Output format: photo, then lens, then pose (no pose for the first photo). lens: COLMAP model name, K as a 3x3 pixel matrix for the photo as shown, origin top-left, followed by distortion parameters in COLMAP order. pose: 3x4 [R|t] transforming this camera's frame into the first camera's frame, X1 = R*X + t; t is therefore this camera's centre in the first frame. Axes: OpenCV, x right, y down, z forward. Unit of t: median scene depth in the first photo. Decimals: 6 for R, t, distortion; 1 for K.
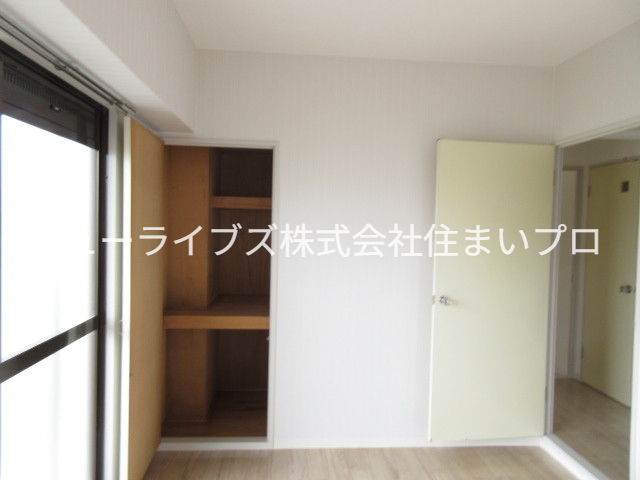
lens RADIAL K [[474.9, 0, 319.5], [0, 474.9, 242.7], [0, 0, 1]] dist [0.008793, -0.001362]
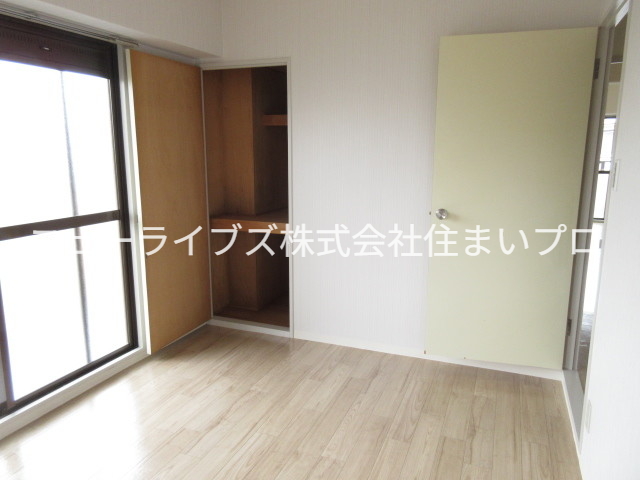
lens RADIAL K [[474.9, 0, 322.9], [0, 474.9, 242.1], [0, 0, 1]] dist [0.008793, -0.001362]
pose [[0.899484, 0.064212, -0.432211, 0.451329], [0.001593, 0.988655, 0.150198, 0.032786], [0.436951, -0.135789, 0.889176, 0.042171]]
